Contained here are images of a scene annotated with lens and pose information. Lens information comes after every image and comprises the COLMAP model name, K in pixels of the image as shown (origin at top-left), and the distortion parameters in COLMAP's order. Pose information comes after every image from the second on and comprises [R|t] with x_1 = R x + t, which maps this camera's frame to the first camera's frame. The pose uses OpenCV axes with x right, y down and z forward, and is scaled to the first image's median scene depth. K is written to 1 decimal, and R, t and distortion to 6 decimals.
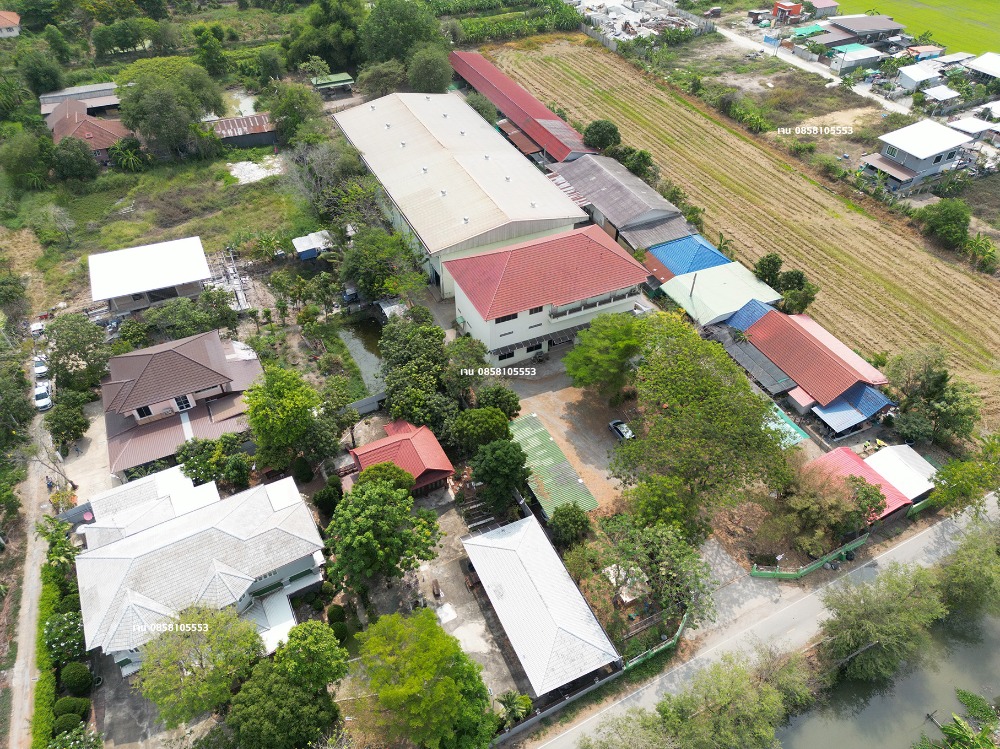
lens RADIAL K [[700.7, 0, 500.0], [0, 700.7, 377.8], [0, 0, 1]] dist [0.077246, -0.077183]
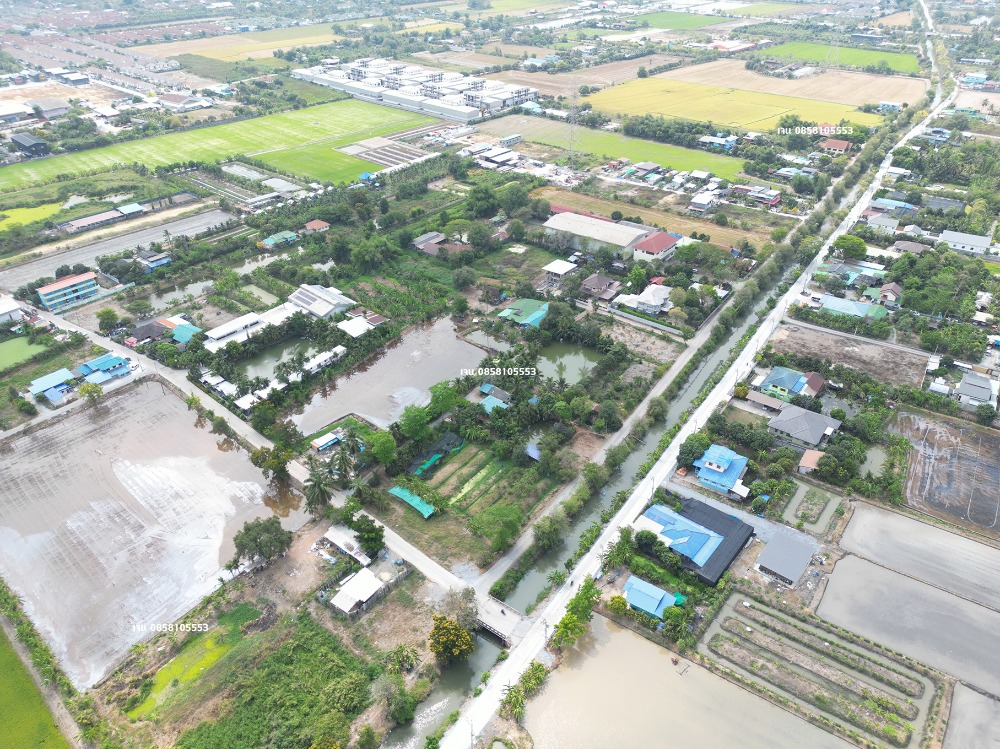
lens RADIAL K [[700.7, 0, 500.0], [0, 700.7, 377.8], [0, 0, 1]] dist [0.077246, -0.077183]
pose [[0.884571, -0.260401, 0.386943, -1.670355], [0.320605, 0.942029, -0.098964, 0.457462], [-0.338741, 0.211597, 0.916778, -1.472310]]
